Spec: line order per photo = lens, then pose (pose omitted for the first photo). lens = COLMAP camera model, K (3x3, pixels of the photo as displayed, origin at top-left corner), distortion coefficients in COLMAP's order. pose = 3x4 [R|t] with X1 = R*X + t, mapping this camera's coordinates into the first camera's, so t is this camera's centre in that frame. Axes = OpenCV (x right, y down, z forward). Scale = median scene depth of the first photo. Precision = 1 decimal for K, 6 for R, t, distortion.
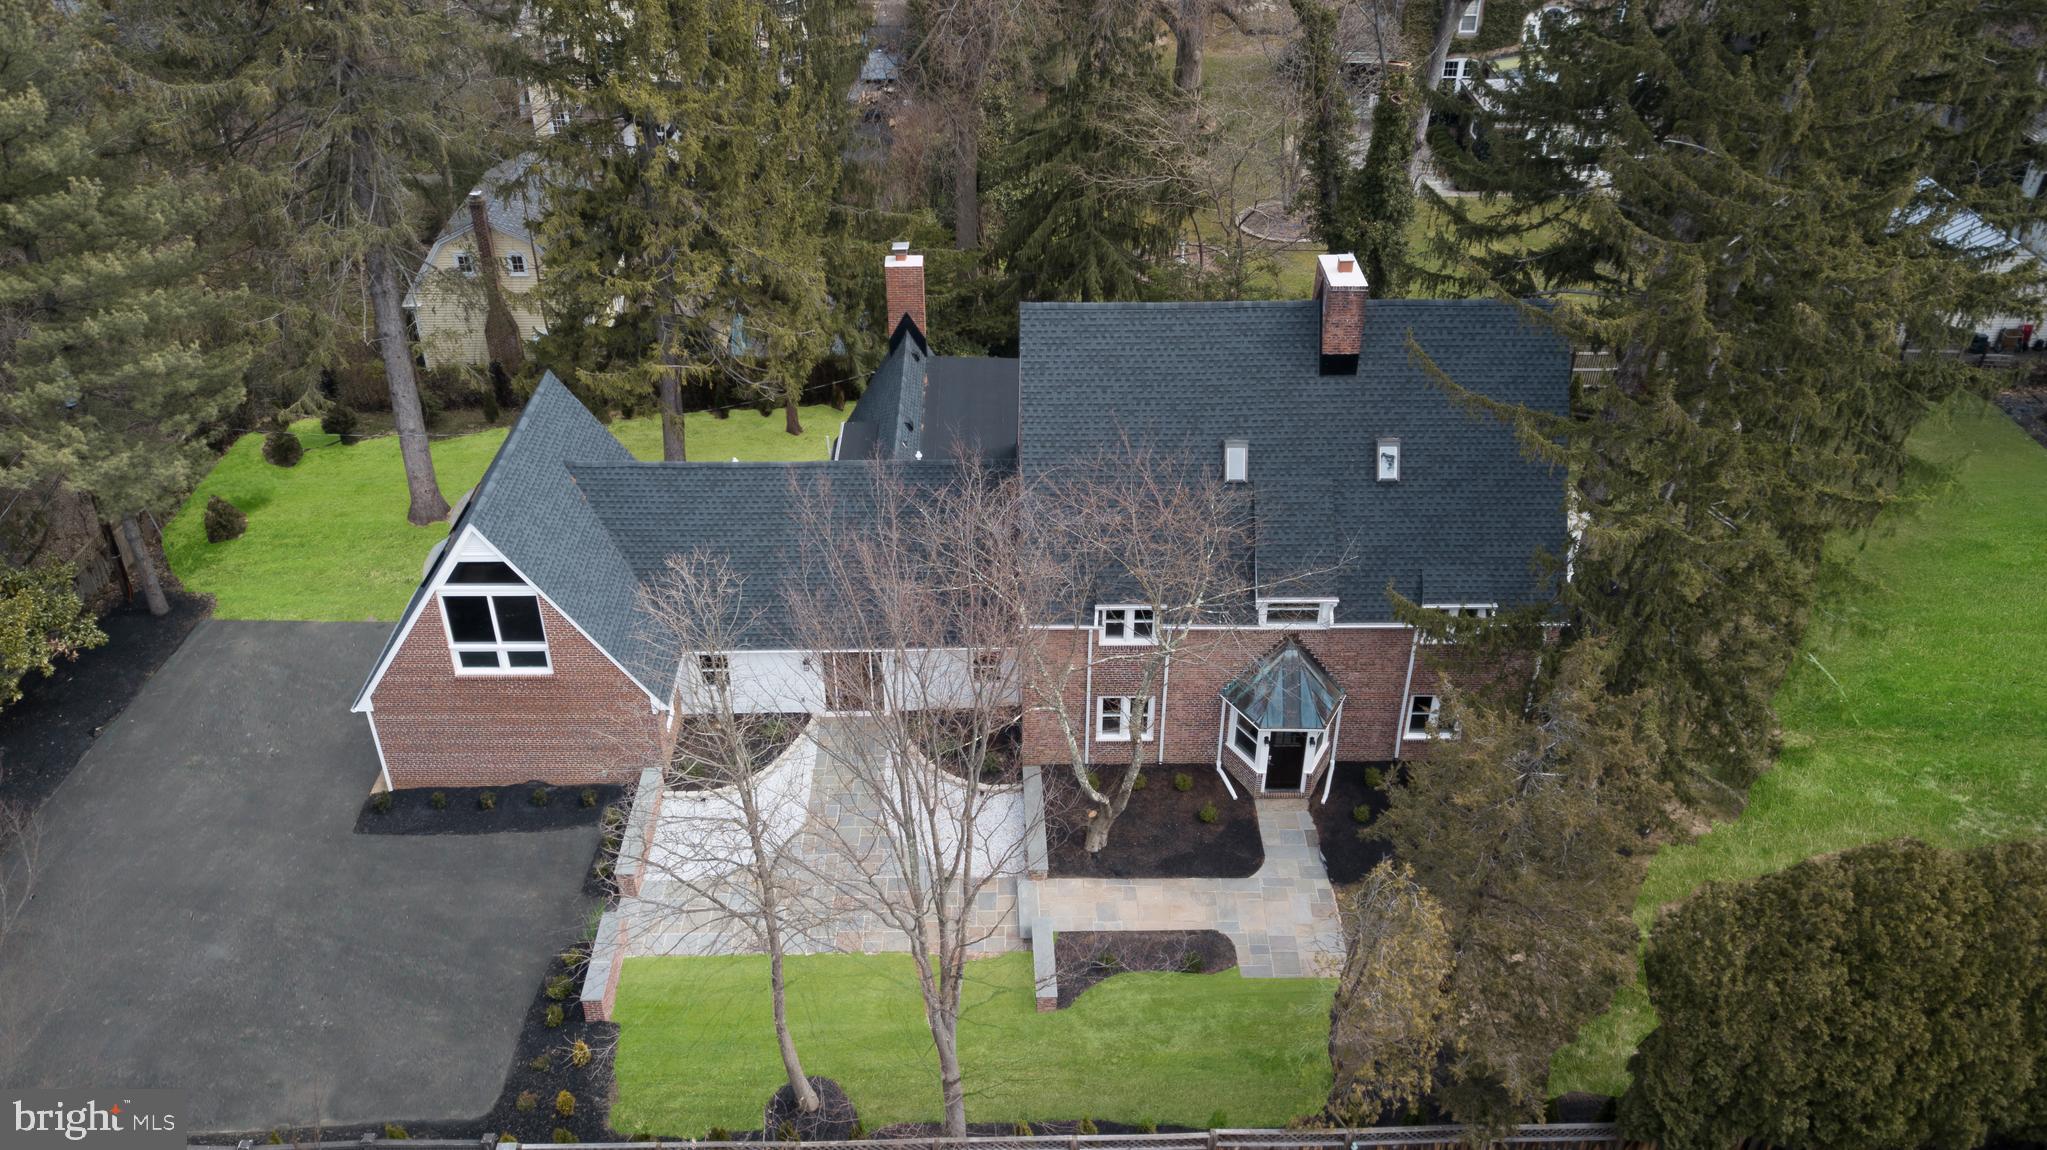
lens RADIAL K [[1587.9, 0, 1023.5], [0, 1587.9, 575.0], [0, 0, 1]] dist [0.009303, 0.004228]
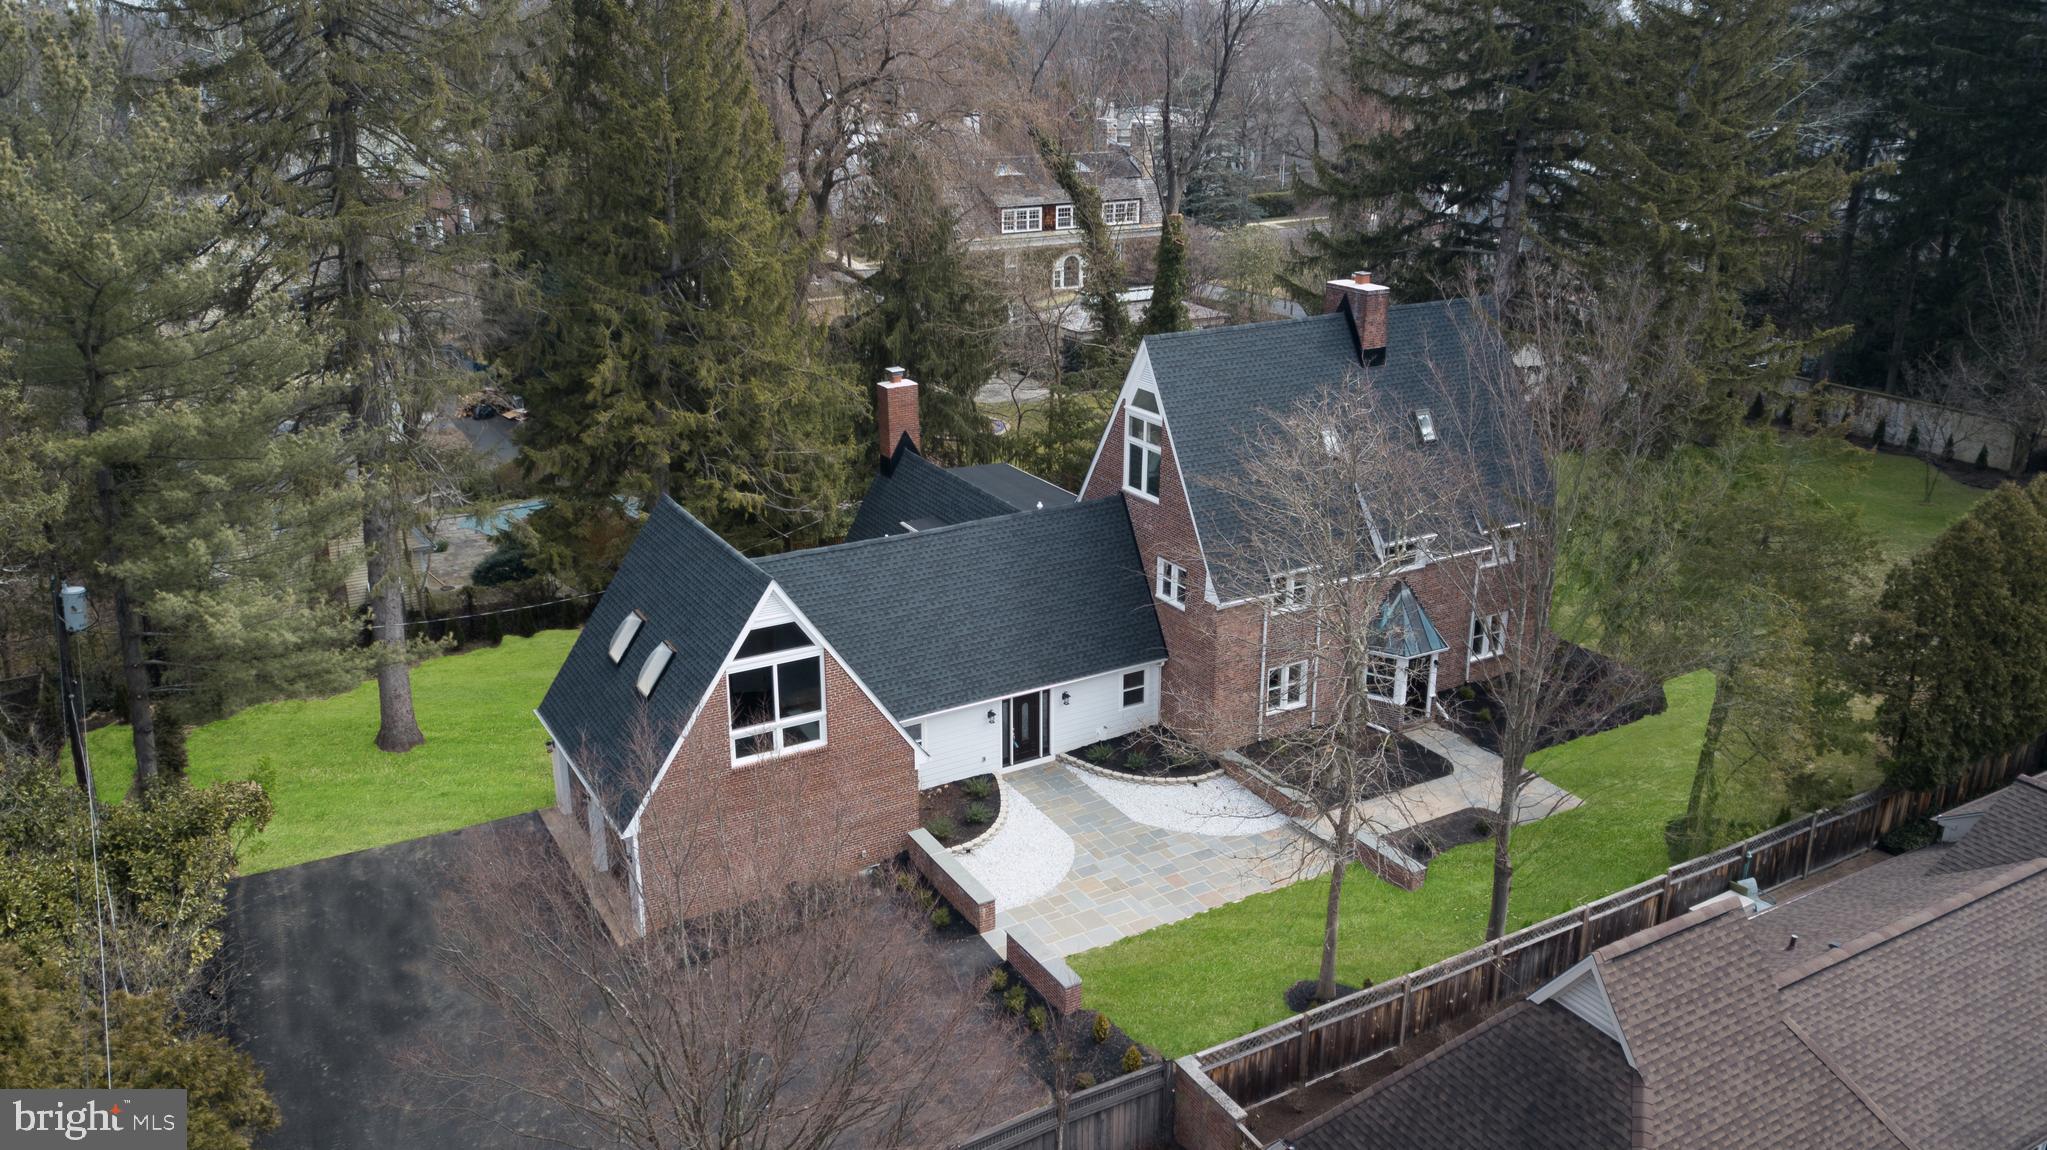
lens RADIAL K [[1587.9, 0, 1023.5], [0, 1587.9, 575.0], [0, 0, 1]] dist [0.009303, 0.004228]
pose [[0.875353, -0.165721, 0.454197, -0.617128], [0.272574, 0.945051, -0.180504, 0.173052], [-0.399326, 0.281807, 0.872424, 0.073262]]
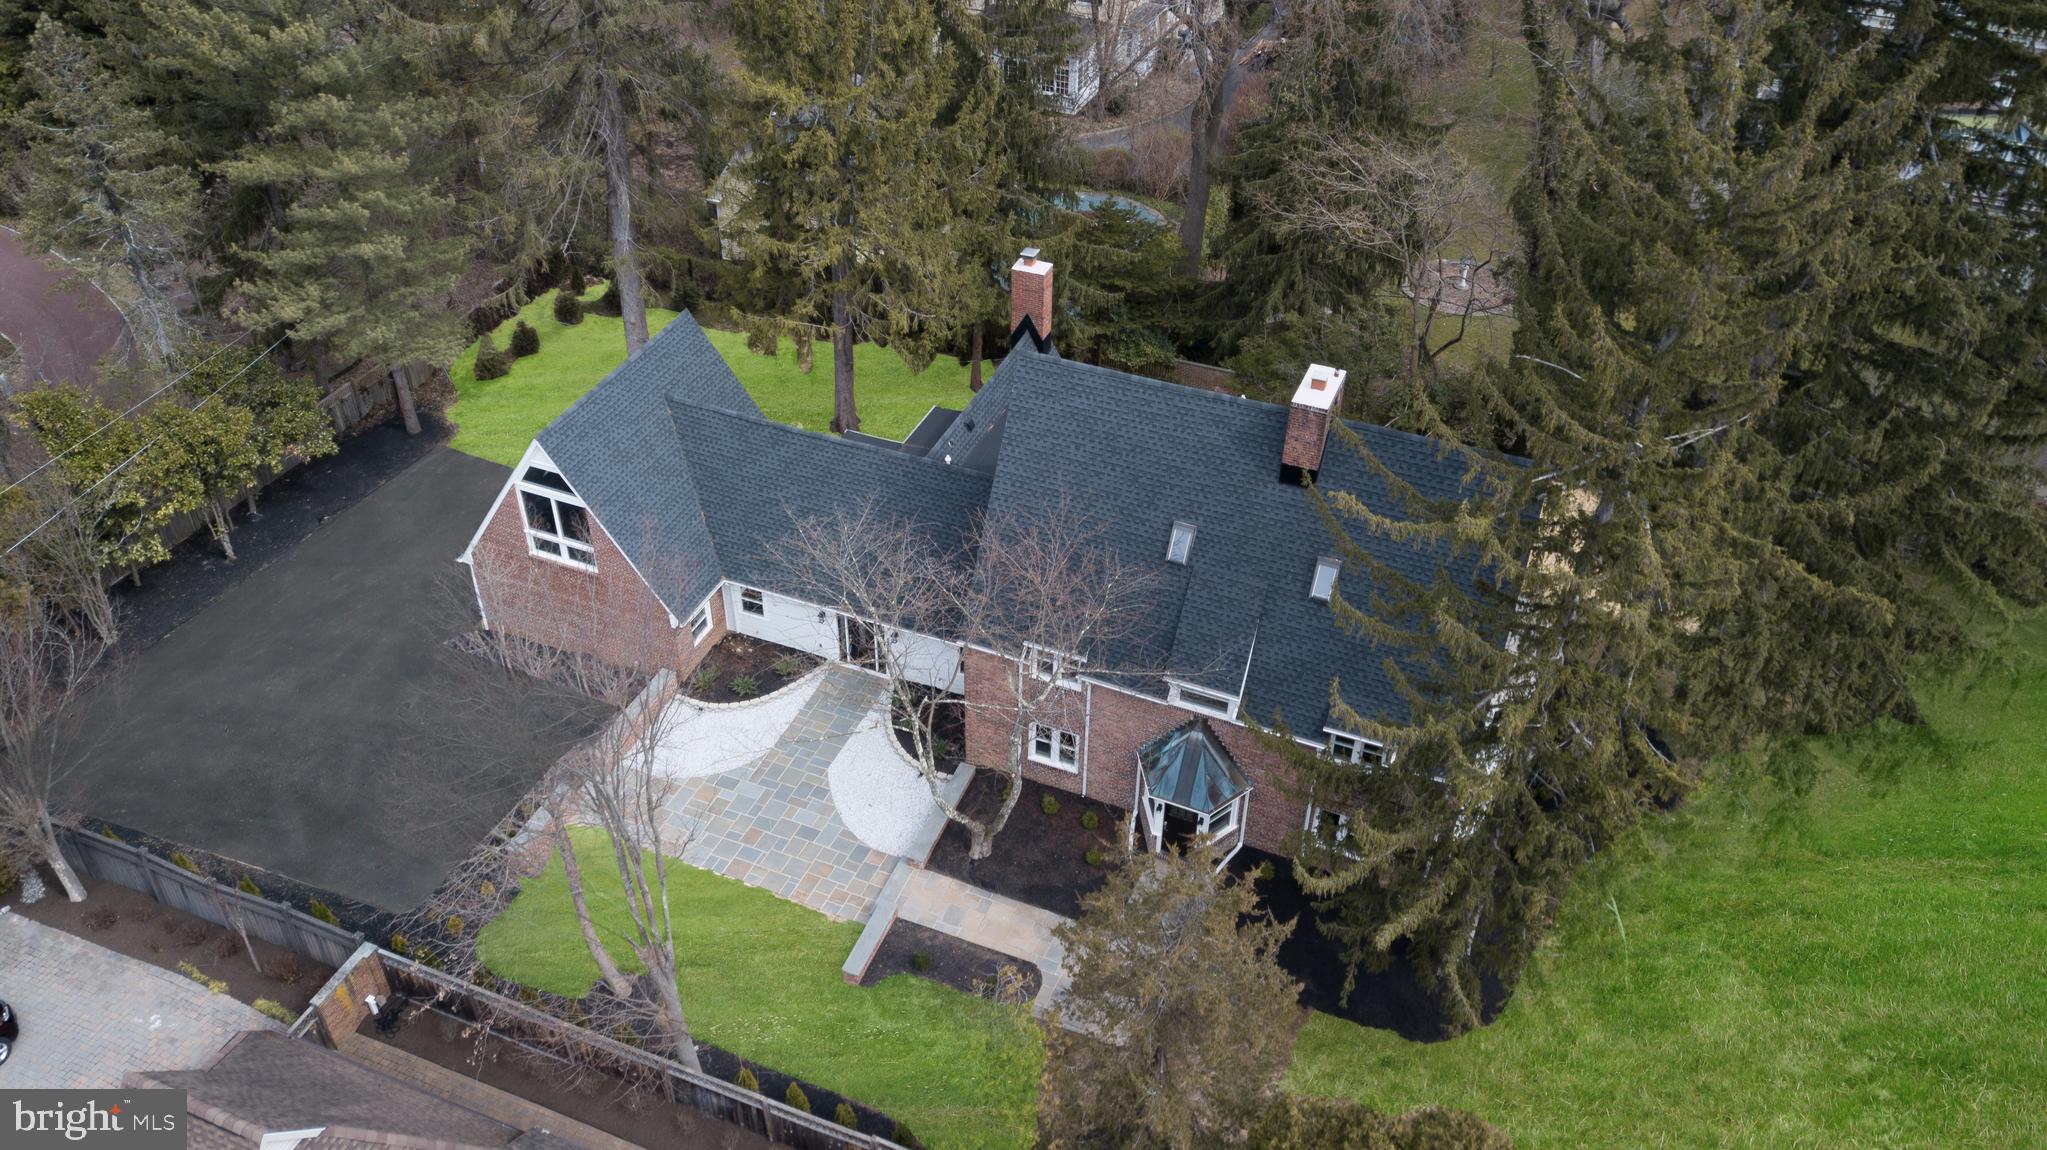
lens RADIAL K [[1587.9, 0, 1023.5], [0, 1587.9, 575.0], [0, 0, 1]] dist [0.009303, 0.004228]
pose [[0.918526, 0.253216, -0.303629, 0.351763], [-0.227654, 0.966633, 0.117451, -0.146930], [0.323238, -0.038760, 0.945523, -0.010768]]
